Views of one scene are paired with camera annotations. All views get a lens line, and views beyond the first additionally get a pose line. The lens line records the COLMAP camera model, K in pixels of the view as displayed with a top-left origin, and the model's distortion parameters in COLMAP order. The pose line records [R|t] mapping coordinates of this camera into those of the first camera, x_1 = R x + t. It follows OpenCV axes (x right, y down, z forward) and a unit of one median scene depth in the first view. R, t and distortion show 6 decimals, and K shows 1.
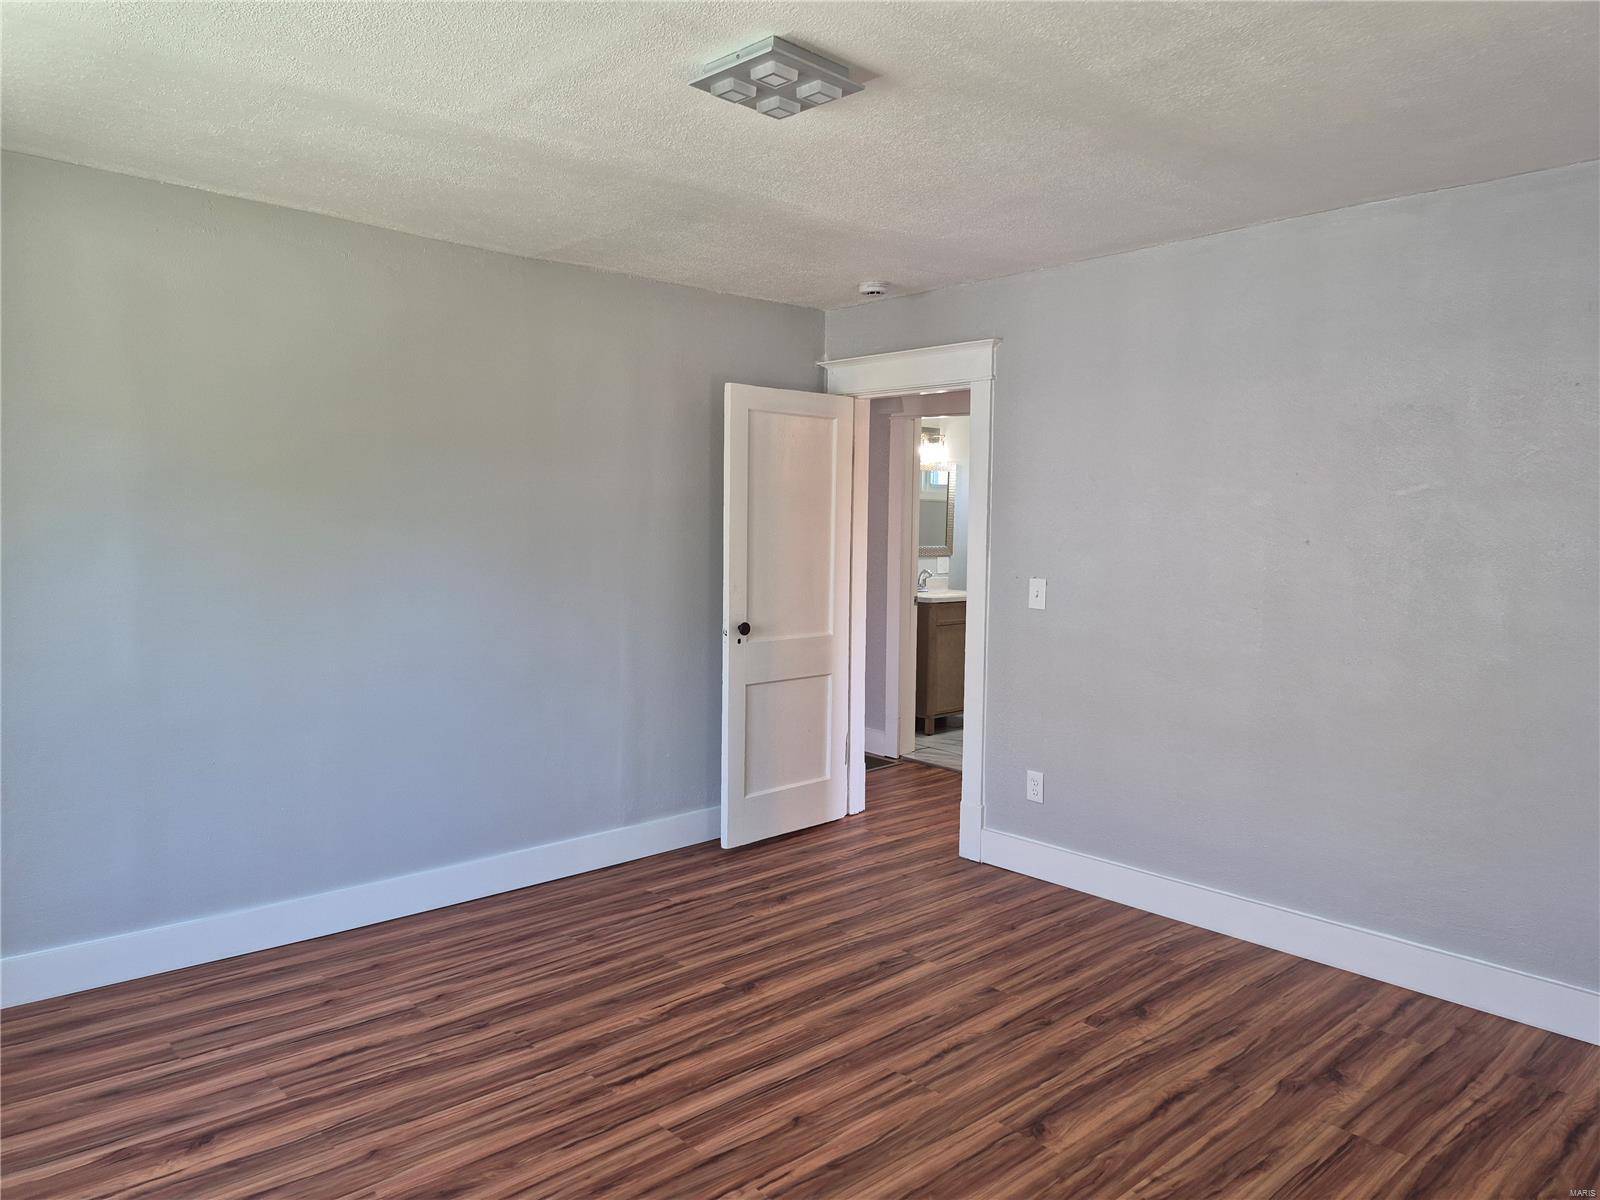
lens RADIAL K [[1110.4, 0, 805.4], [0, 1110.4, 601.6], [0, 0, 1]] dist [0.057018, -0.055883]
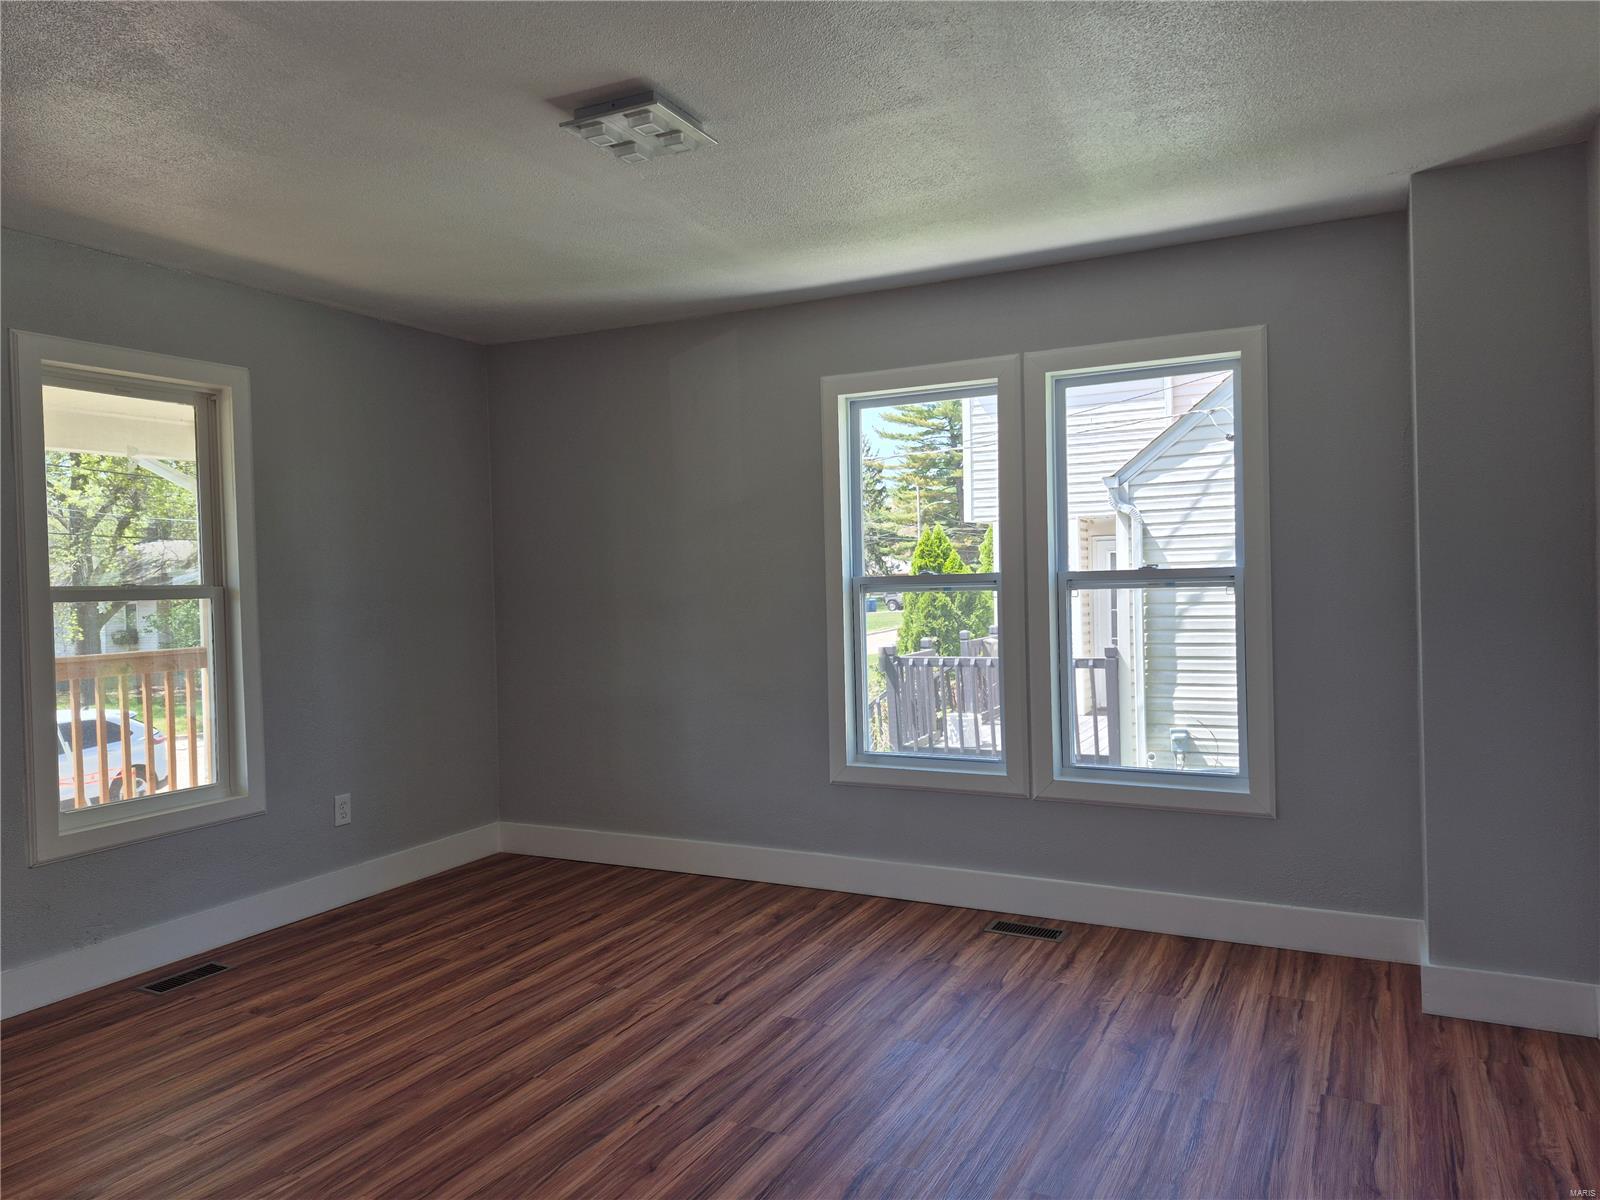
lens RADIAL K [[1110.4, 0, 796.1], [0, 1110.4, 594.9], [0, 0, 1]] dist [0.057018, -0.055883]
pose [[-0.941504, 0.012413, -0.336773, 0.156484], [-0.016563, 0.996410, 0.083029, -0.072055], [0.336595, 0.083750, -0.937918, 1.579769]]
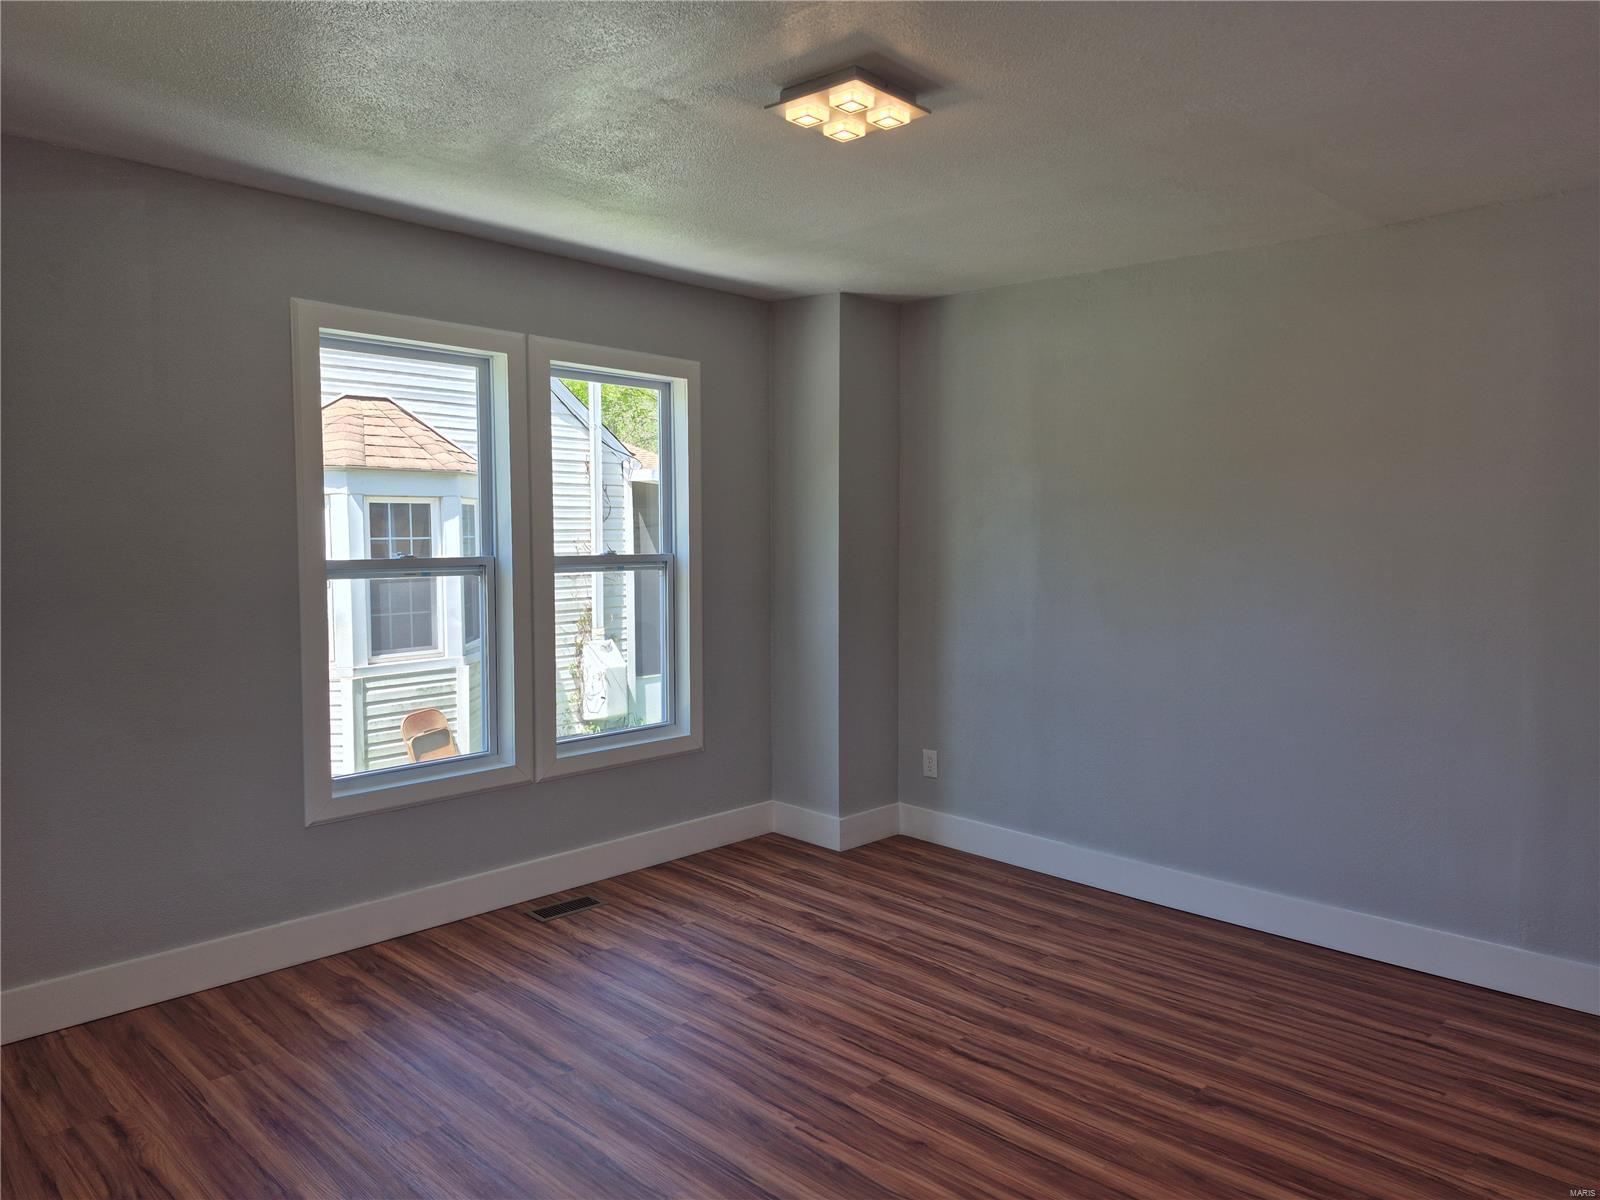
lens RADIAL K [[1110.4, 0, 812.1], [0, 1110.4, 591.7], [0, 0, 1]] dist [0.057018, -0.055883]
pose [[0.063973, 0.044761, -0.996947, 0.781101], [-0.081347, 0.995903, 0.039494, -0.032130], [0.994631, 0.078572, 0.067352, 0.684311]]
